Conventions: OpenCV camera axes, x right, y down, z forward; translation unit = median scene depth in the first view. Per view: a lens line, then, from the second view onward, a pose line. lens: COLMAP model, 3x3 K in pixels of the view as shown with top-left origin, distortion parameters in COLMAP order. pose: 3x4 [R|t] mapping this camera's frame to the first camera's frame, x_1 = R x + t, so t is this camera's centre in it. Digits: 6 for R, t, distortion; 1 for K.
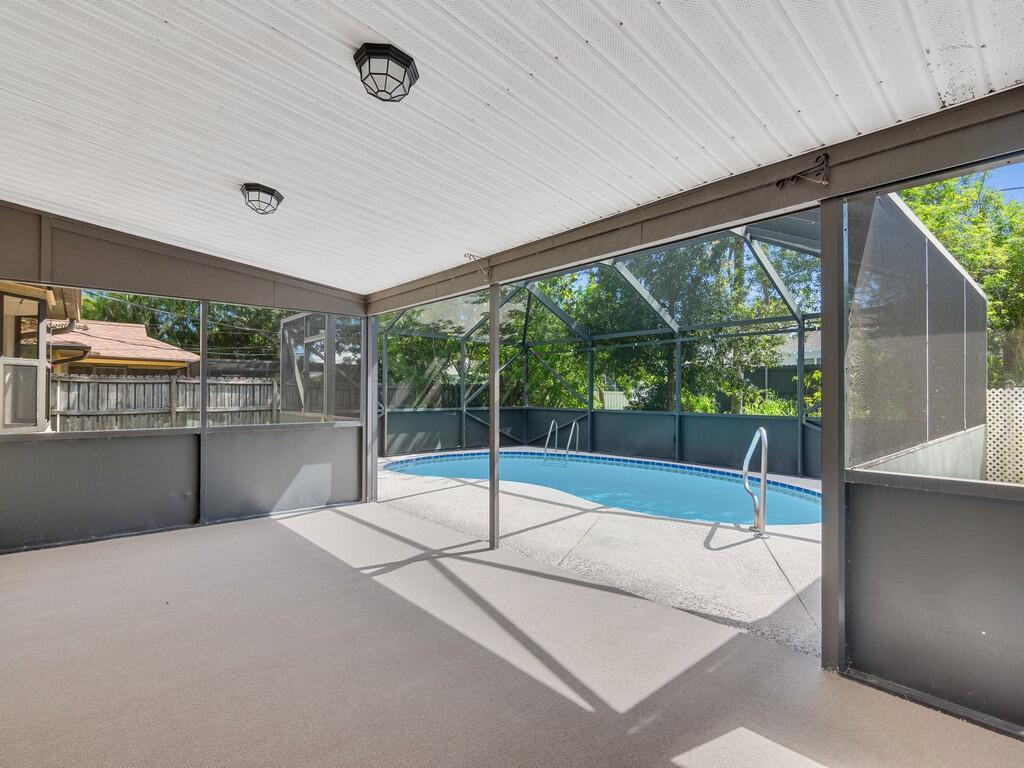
lens RADIAL K [[507.2, 0, 507.9], [0, 507.2, 392.3], [0, 0, 1]] dist [-0.019443, -0.000541]
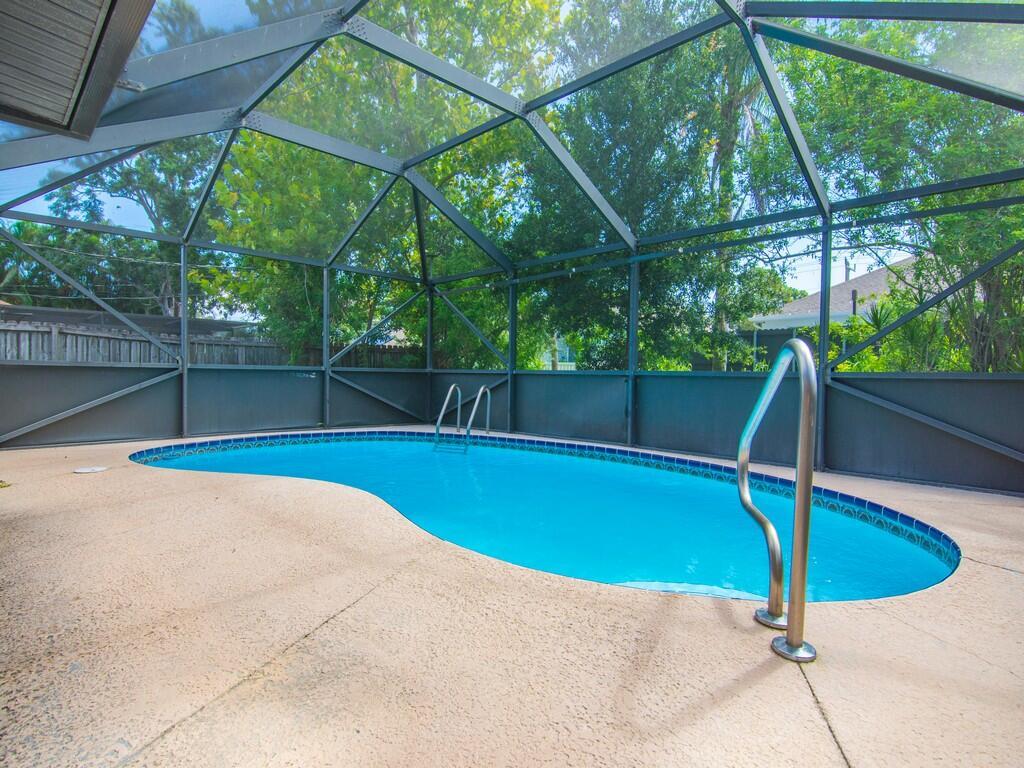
lens RADIAL K [[553.7, 0, 508.2], [0, 553.7, 394.1], [0, 0, 1]] dist [-0.003126, -0.000293]
pose [[0.997842, 0.008819, 0.065067, 0.119051], [-0.011159, 0.999300, 0.035694, 0.042050], [-0.064707, -0.036343, 0.997242, 0.270067]]
